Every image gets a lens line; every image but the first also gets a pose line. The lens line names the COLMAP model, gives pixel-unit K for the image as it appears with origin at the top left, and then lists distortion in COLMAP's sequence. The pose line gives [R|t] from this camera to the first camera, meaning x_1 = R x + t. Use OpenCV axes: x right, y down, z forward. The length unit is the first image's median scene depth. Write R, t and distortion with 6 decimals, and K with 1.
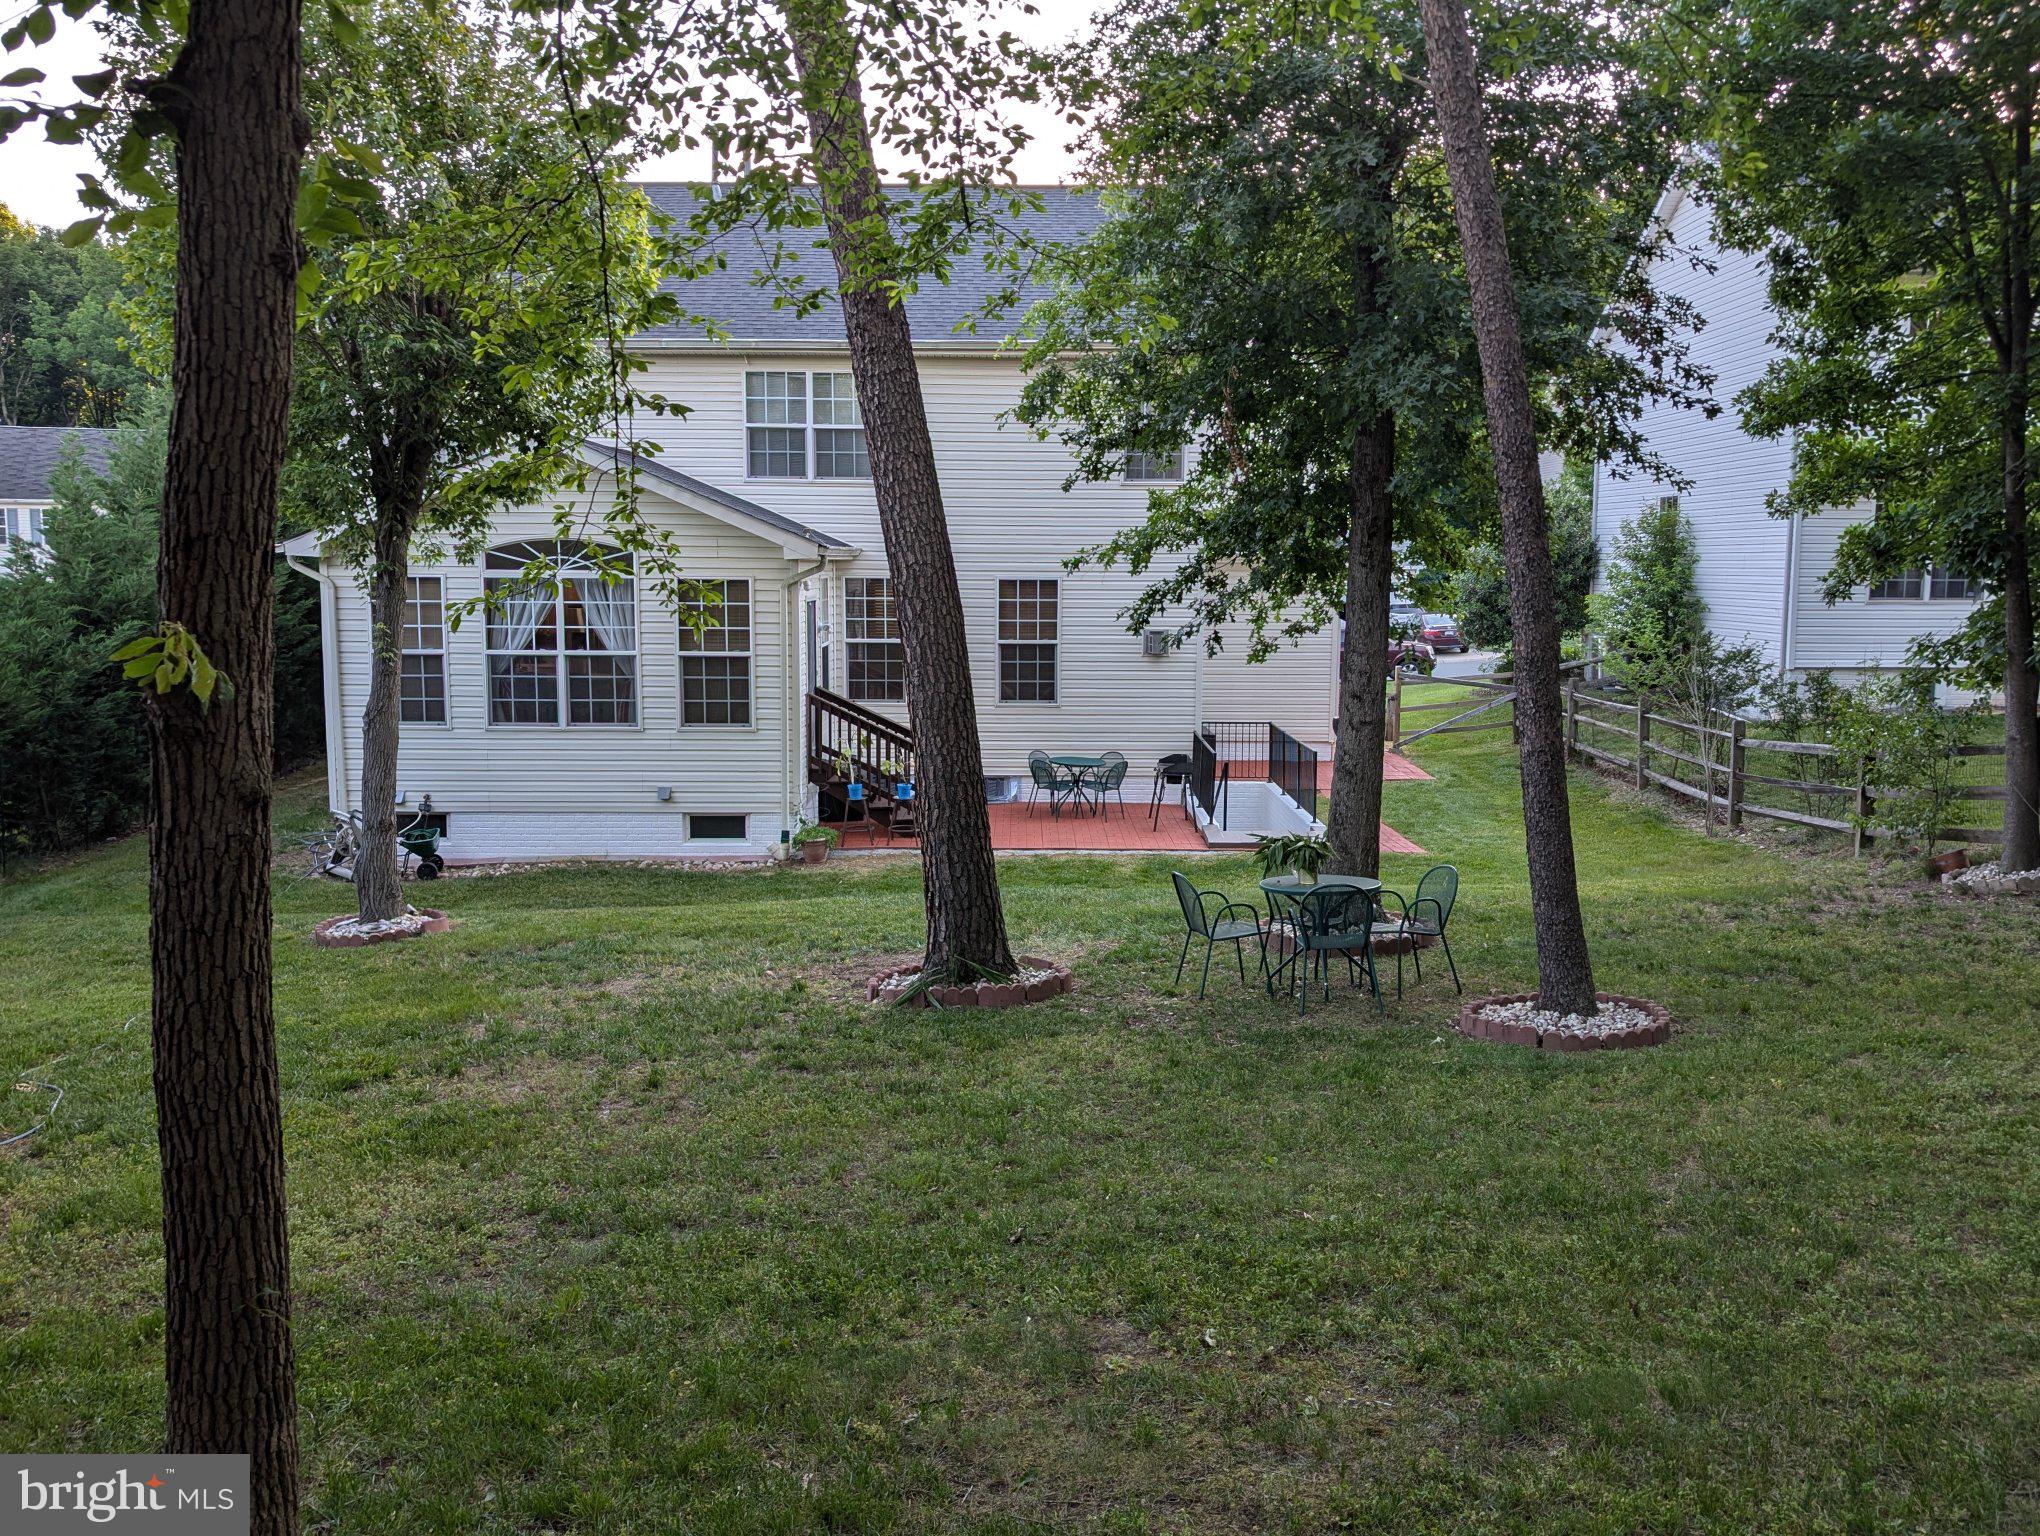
lens RADIAL K [[1672.6, 0, 1020.0], [0, 1672.6, 768.0], [0, 0, 1]] dist [0.087190, -0.182420]
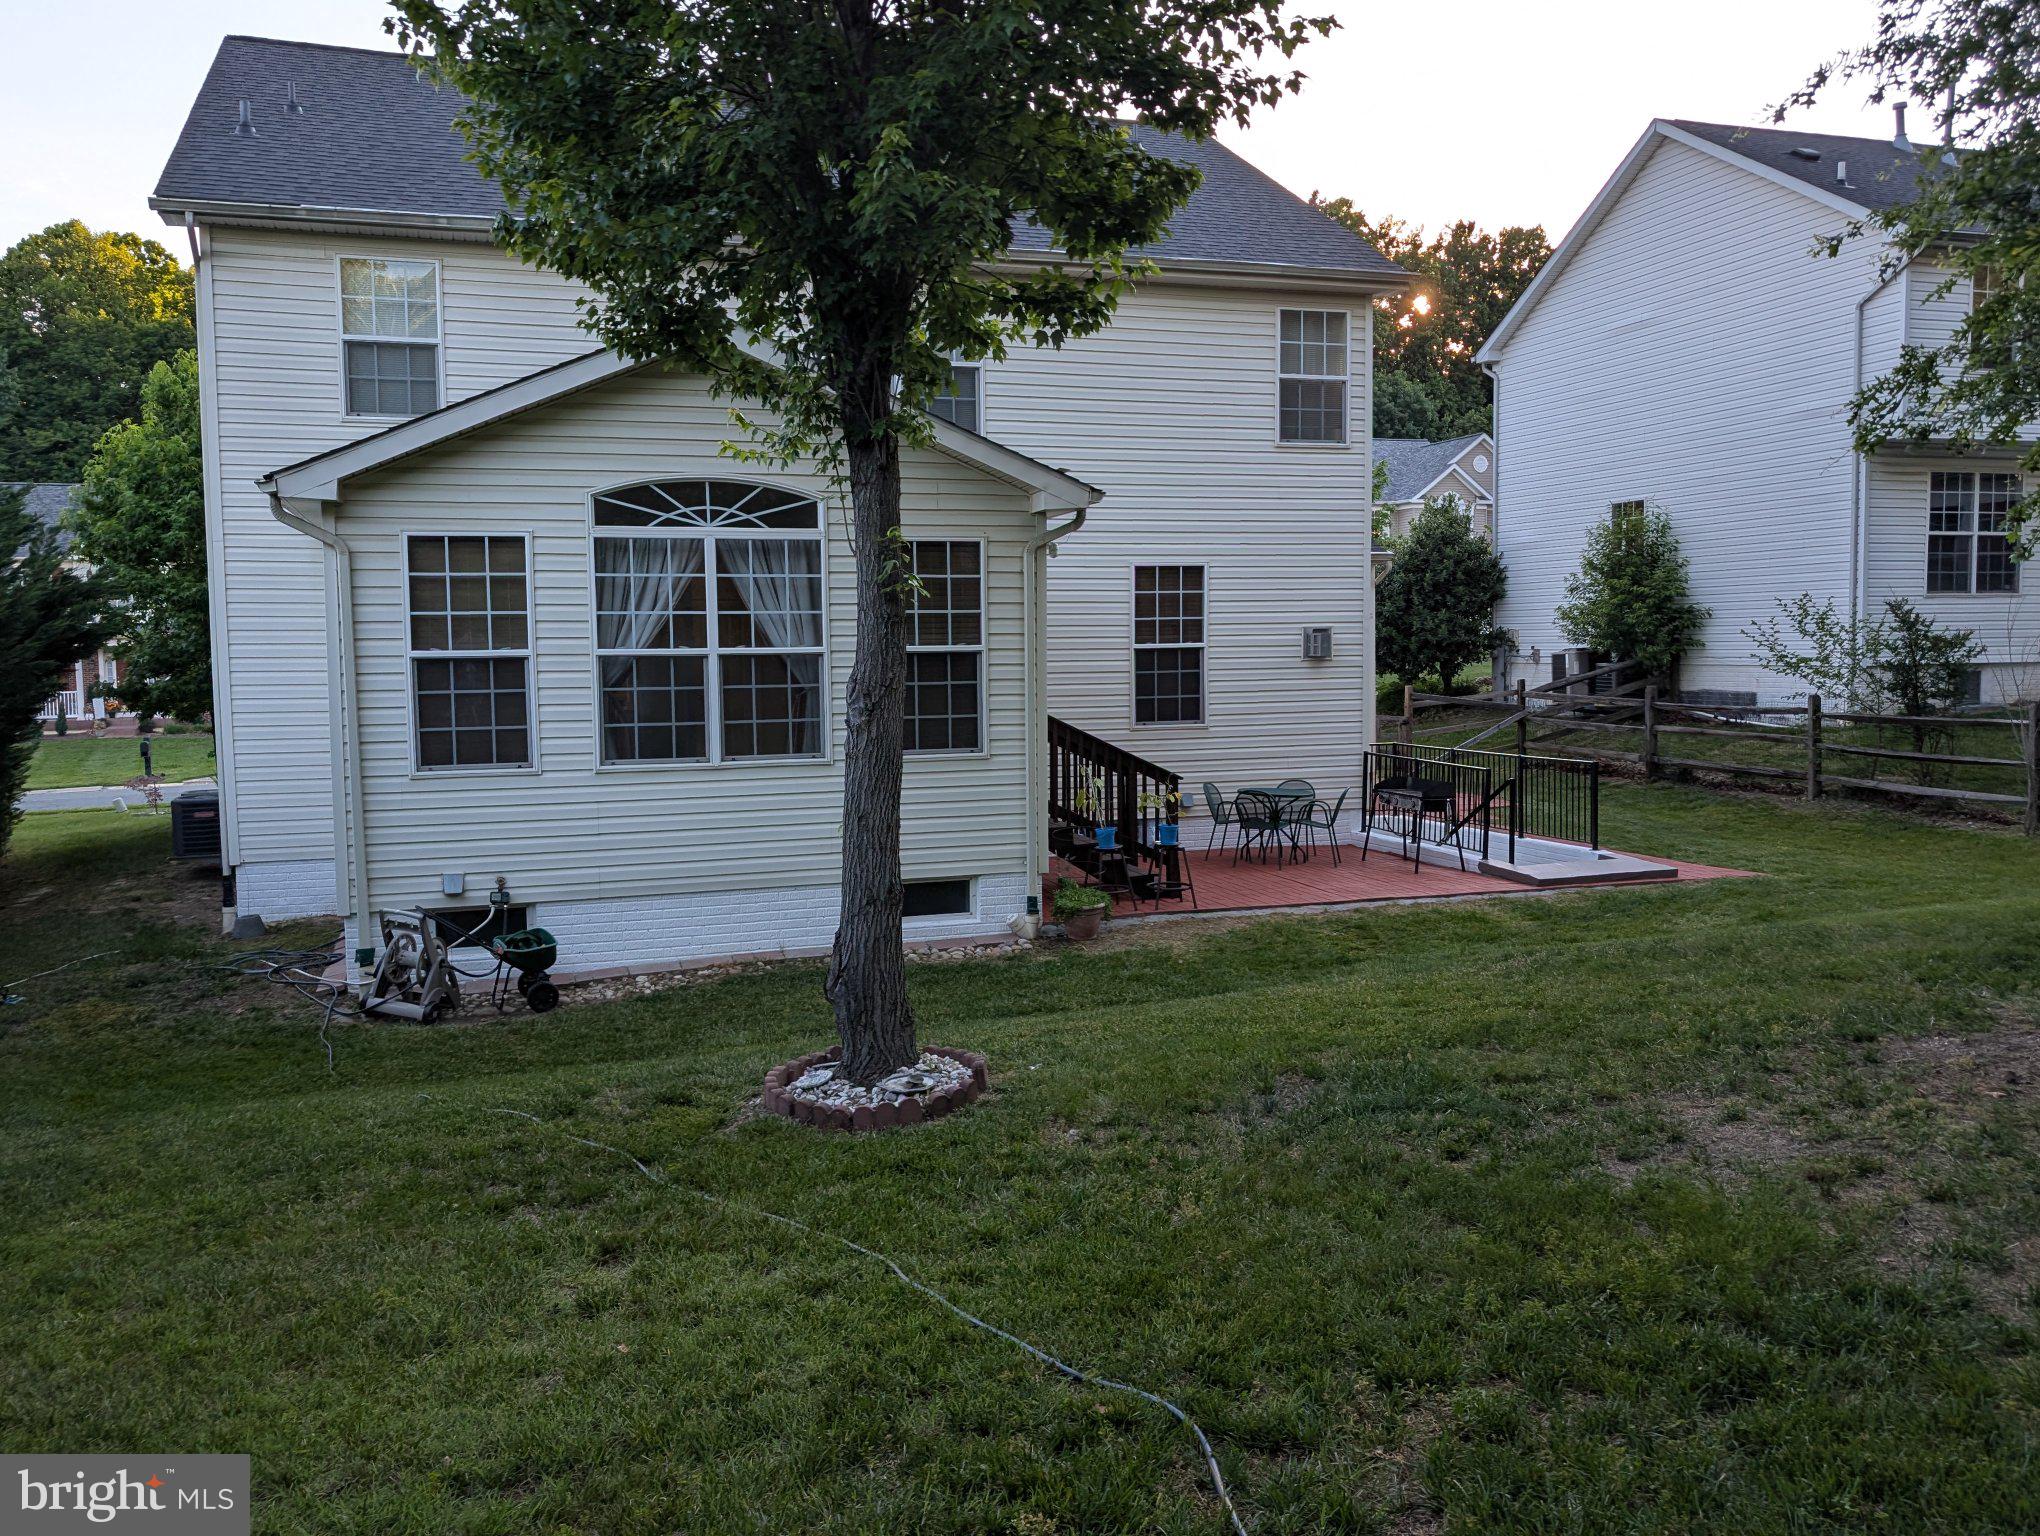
lens RADIAL K [[1672.6, 0, 1020.0], [0, 1672.6, 768.0], [0, 0, 1]] dist [0.087190, -0.182420]
pose [[0.949344, -0.039892, 0.311697, -0.362737], [0.055033, 0.997686, -0.039929, 0.010817], [-0.309383, 0.055059, 0.949342, 0.331056]]
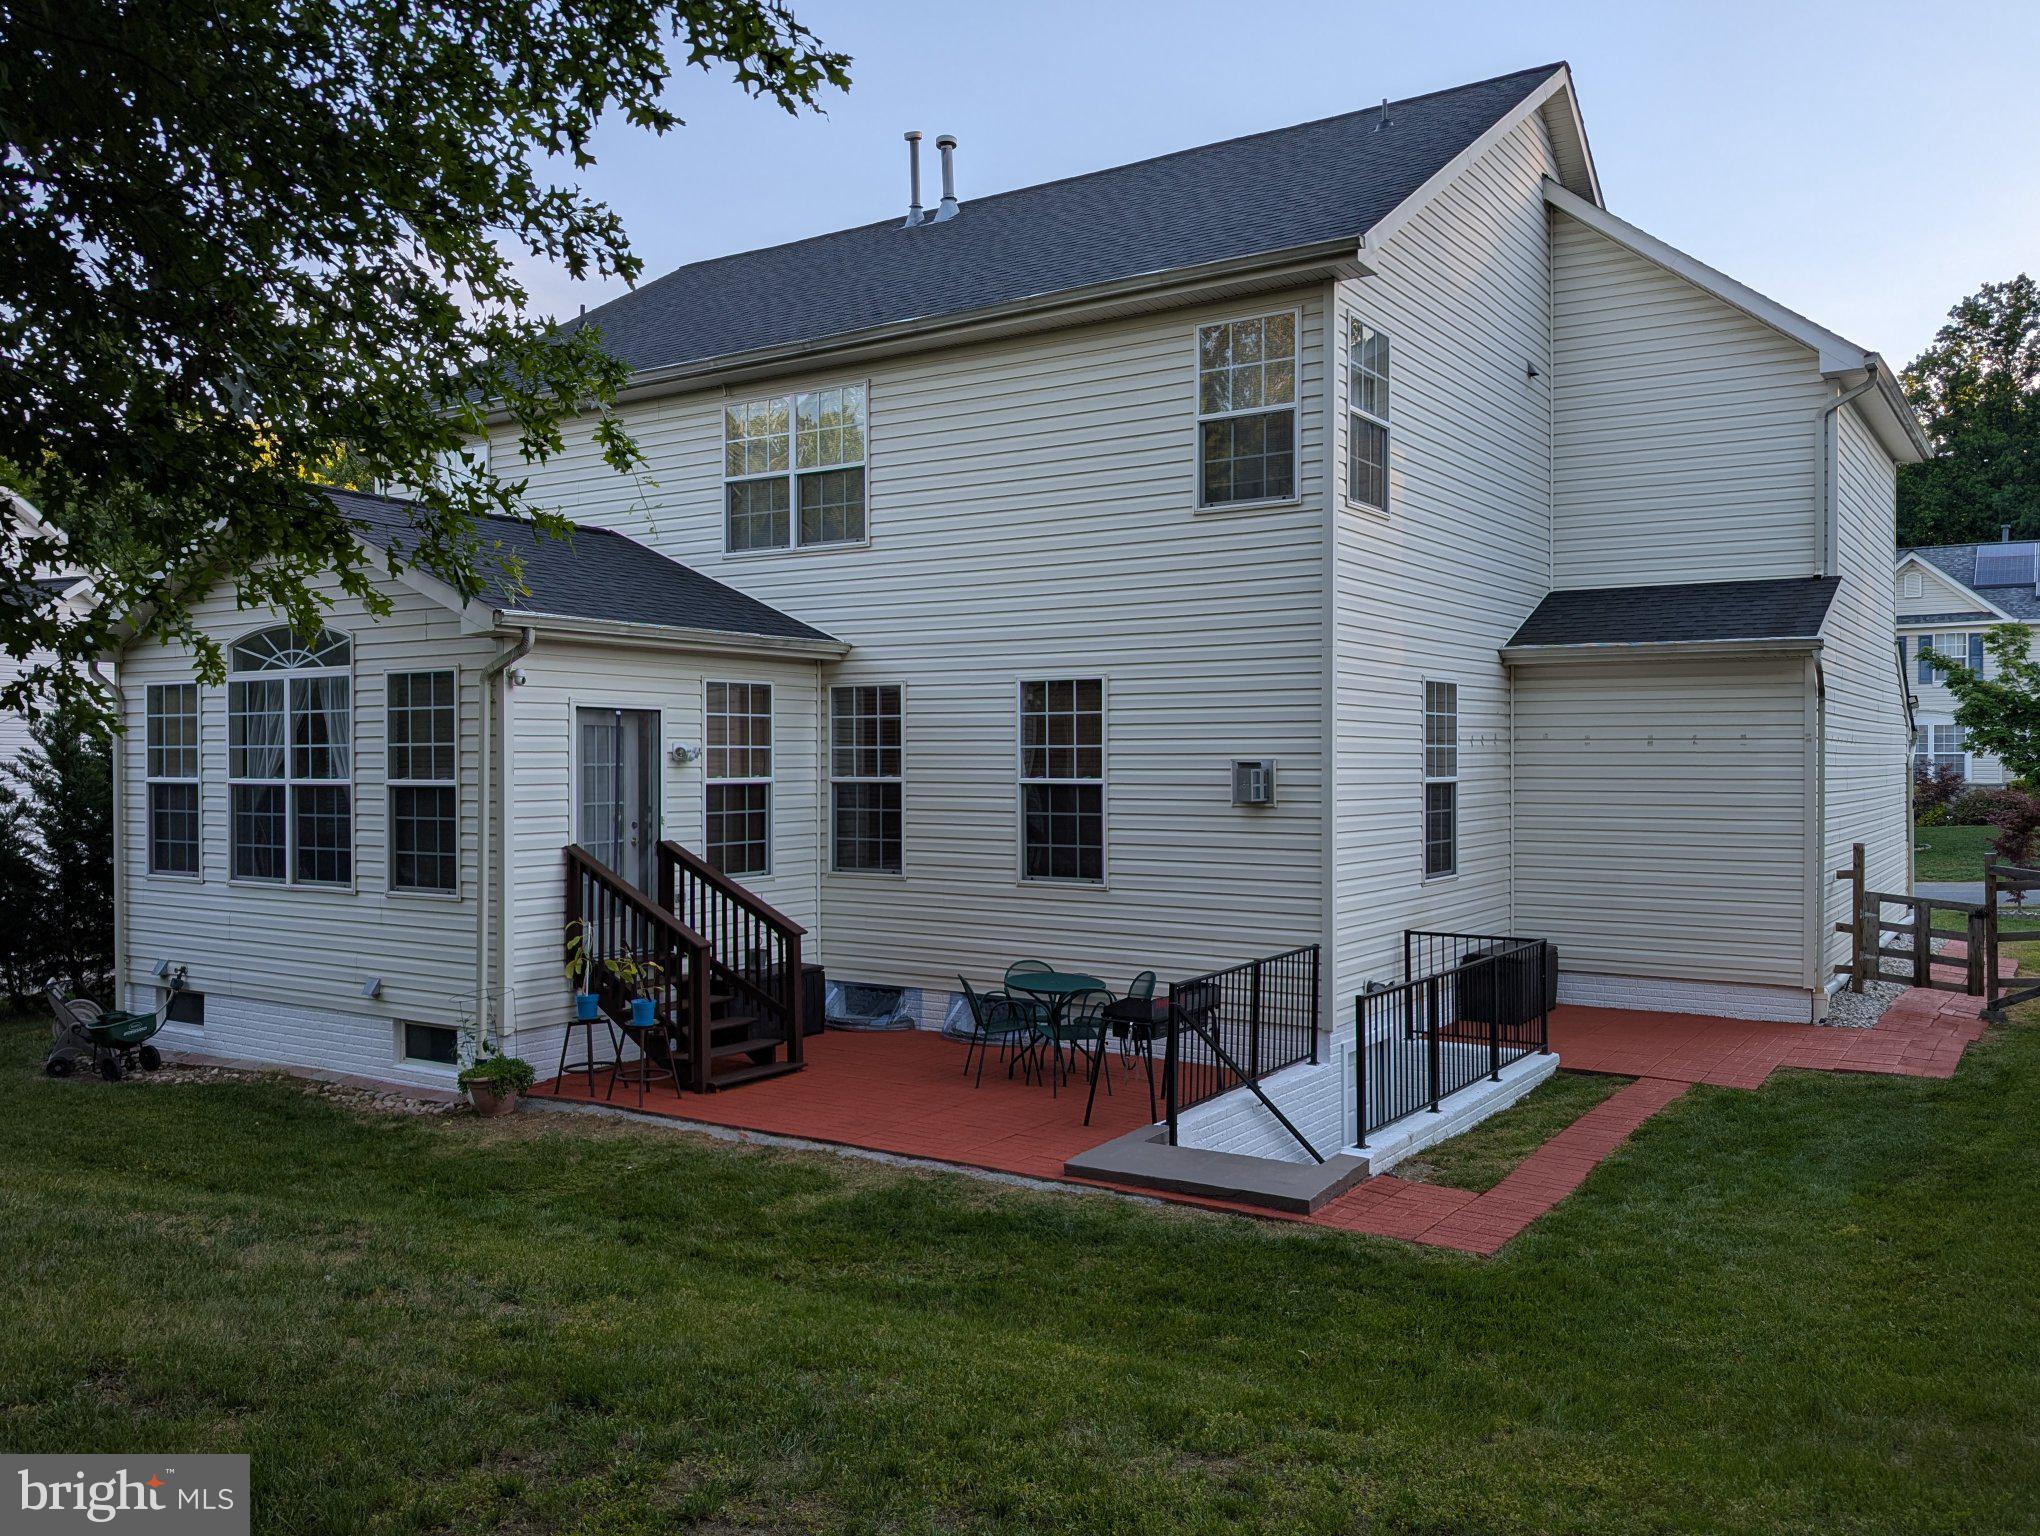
lens RADIAL K [[1672.6, 0, 1020.0], [0, 1672.6, 768.0], [0, 0, 1]] dist [0.087190, -0.182420]
pose [[0.824921, -0.006732, -0.565208, 0.398945], [-0.062944, 0.992616, -0.103690, -0.018556], [0.561732, 0.121112, 0.818406, 0.576423]]
